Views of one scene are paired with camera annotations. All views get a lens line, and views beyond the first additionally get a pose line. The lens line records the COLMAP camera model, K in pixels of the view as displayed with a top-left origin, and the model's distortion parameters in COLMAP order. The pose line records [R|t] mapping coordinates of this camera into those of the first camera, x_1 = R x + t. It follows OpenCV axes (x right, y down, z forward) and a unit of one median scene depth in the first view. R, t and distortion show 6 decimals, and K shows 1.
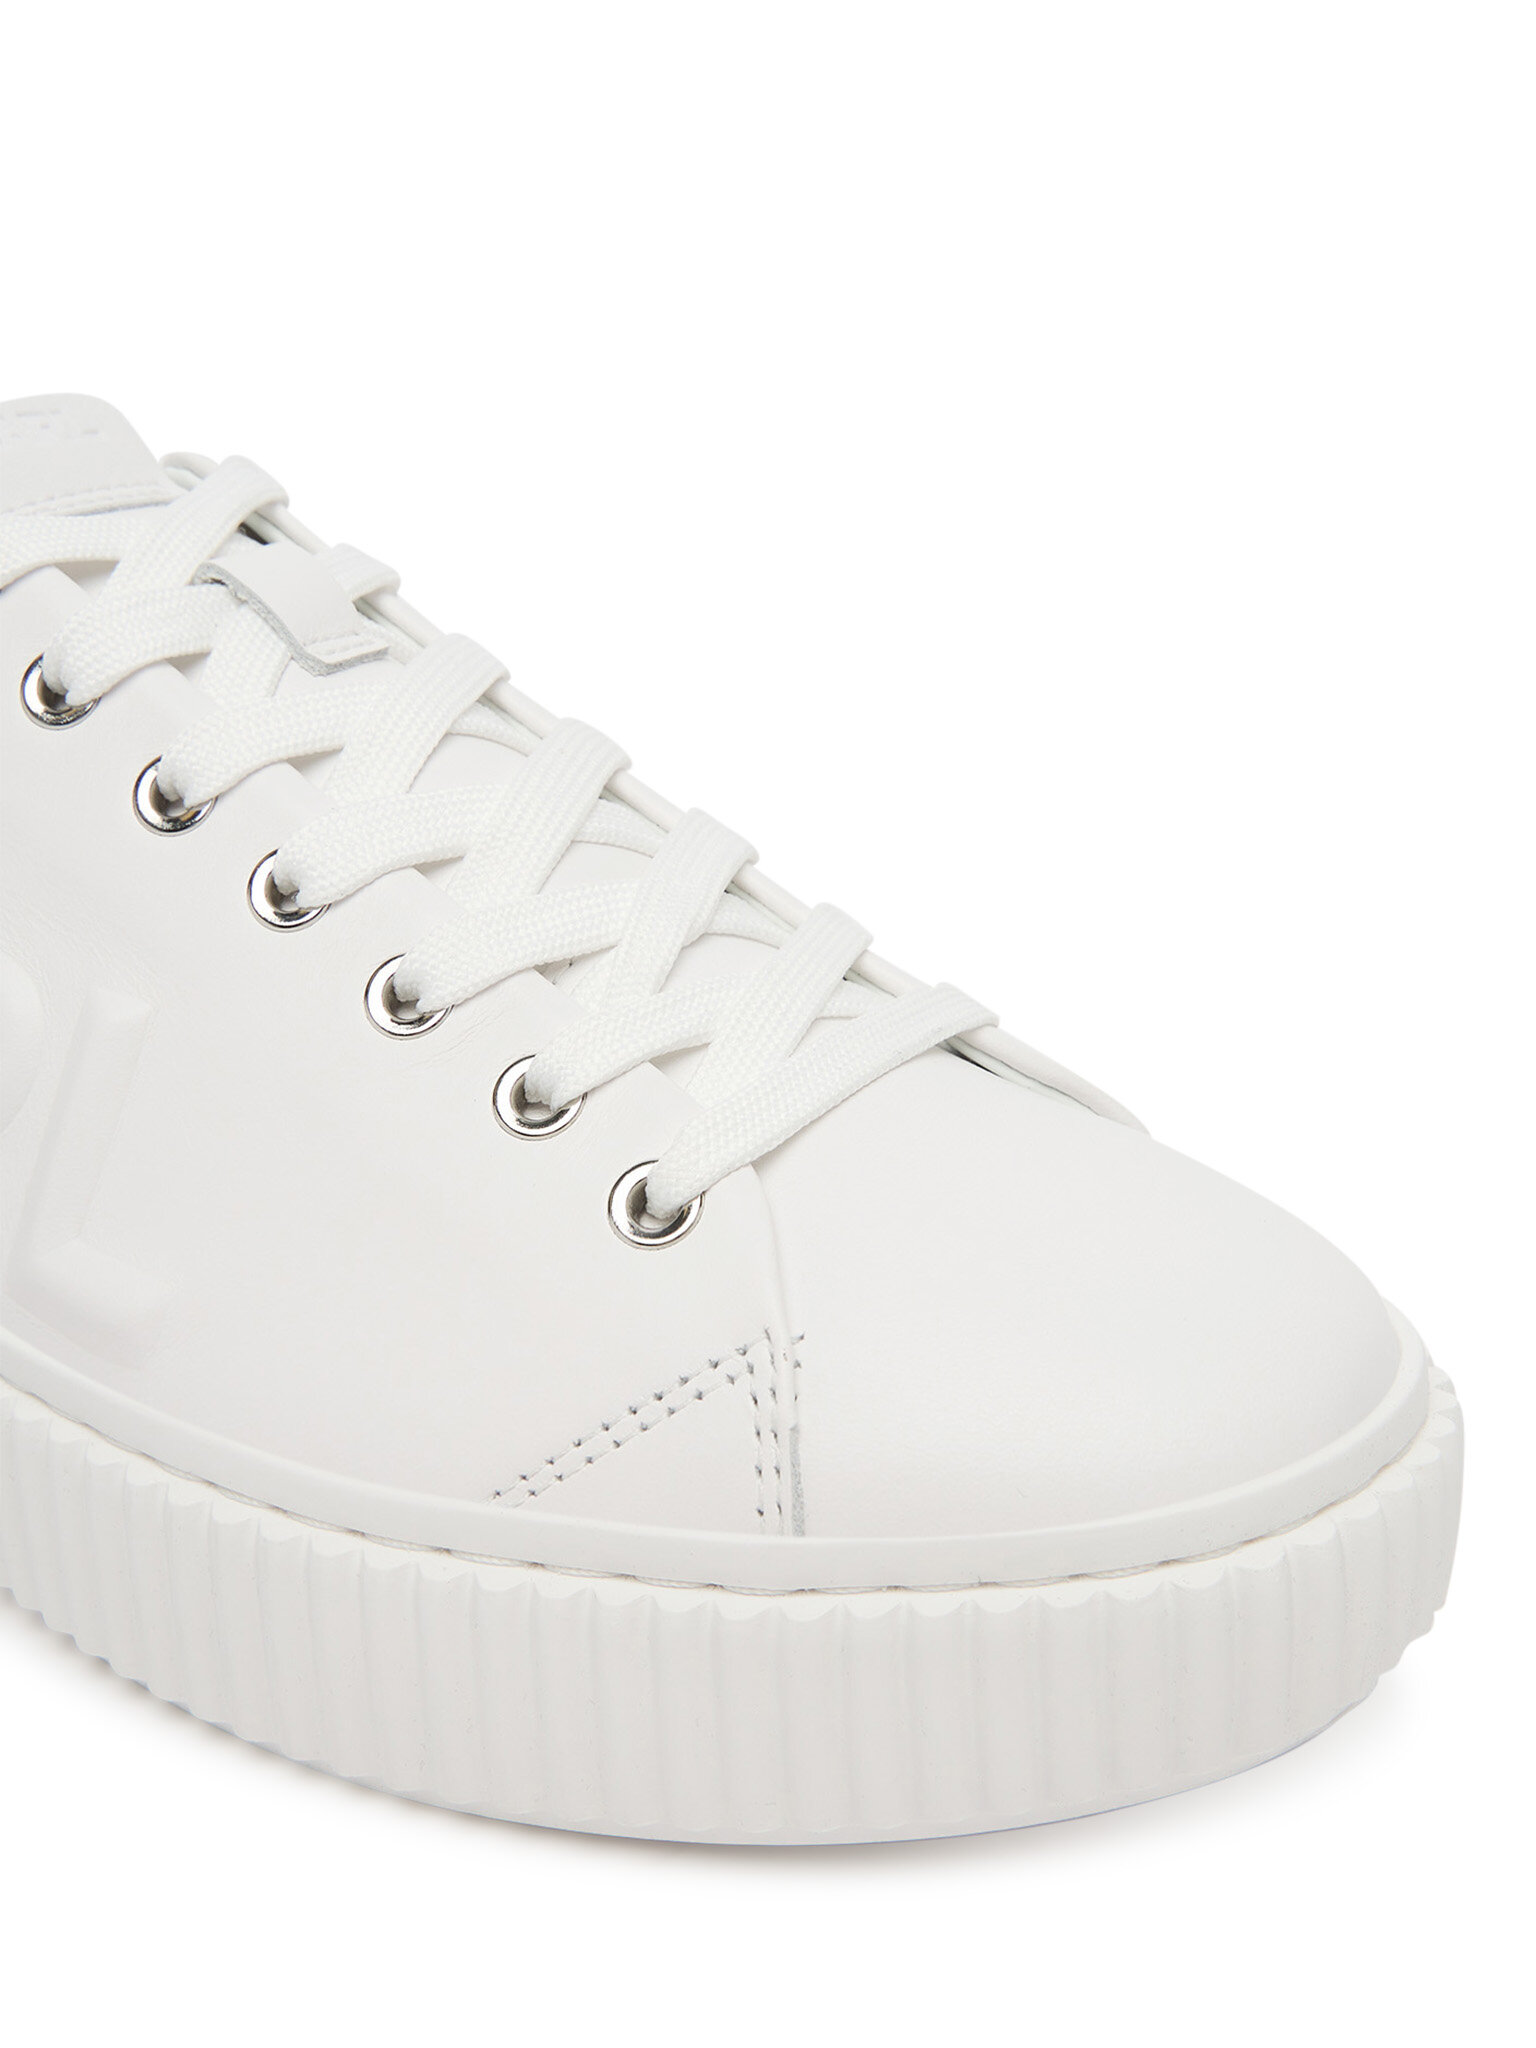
lens RADIAL K [[2316.3, 0, 772.9], [0, 2316.3, 1019.8], [0, 0, 1]] dist [0.013812, 0.000000]
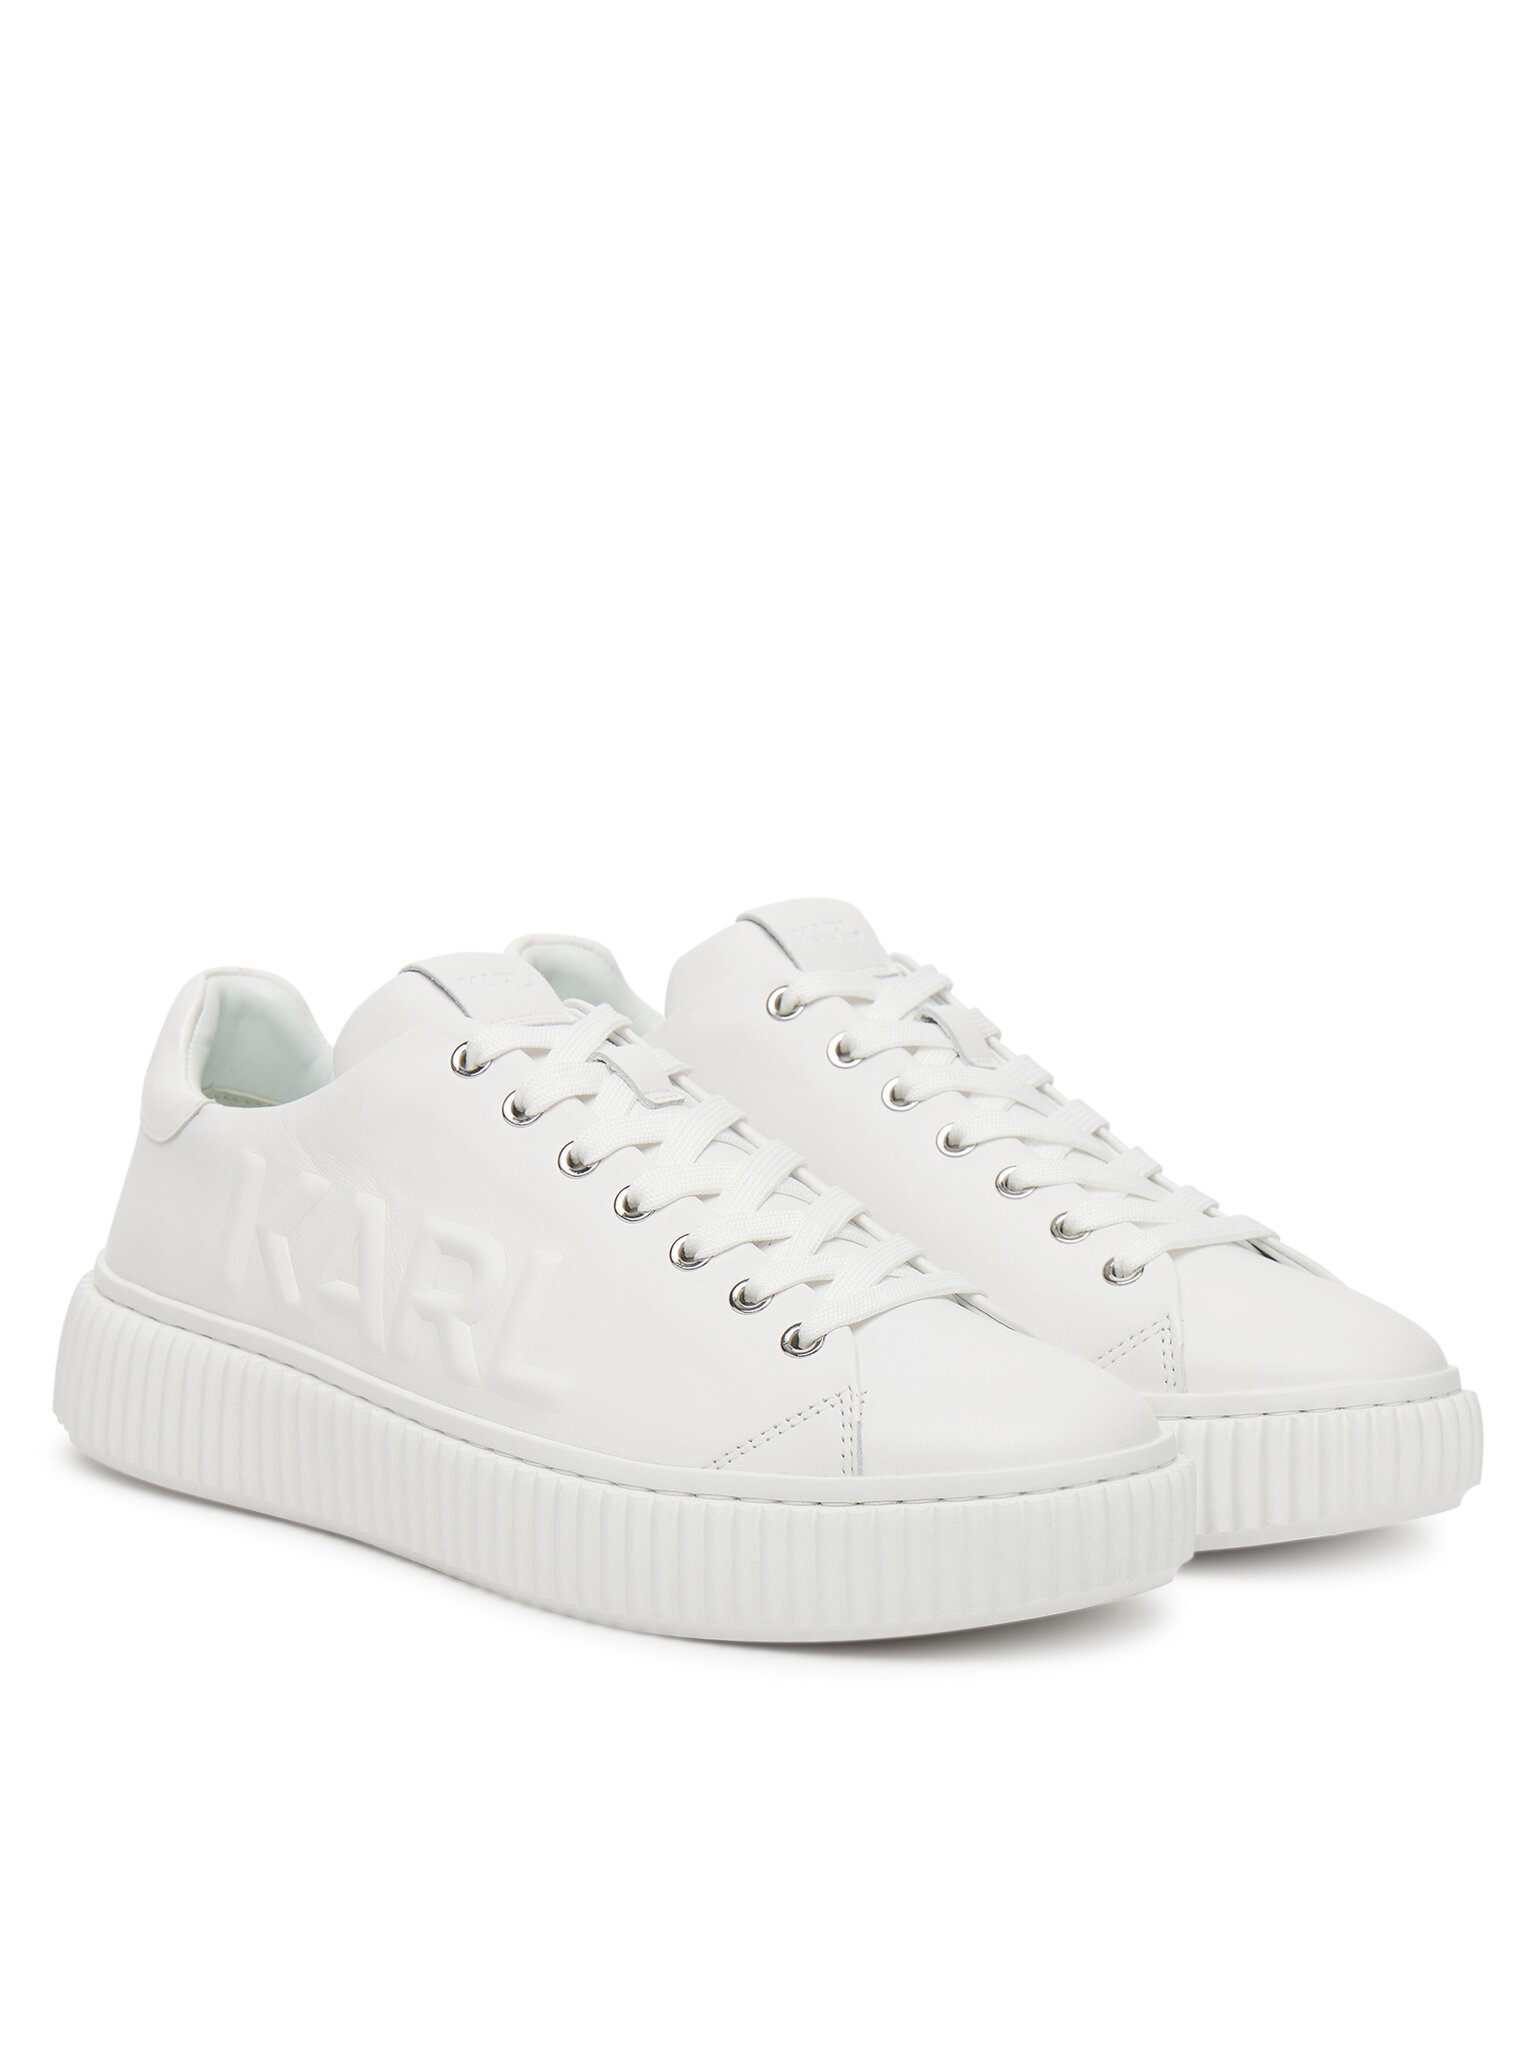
lens RADIAL K [[5290.9, 0, 768.0], [0, 5290.9, 1023.7], [0, 0, 1]] dist [-0.010883, 0.000000]
pose [[0.996181, 0.050066, -0.071530, 0.237960], [-0.067253, 0.962462, -0.262954, 1.025362], [0.055679, 0.266760, 0.962153, -3.578379]]
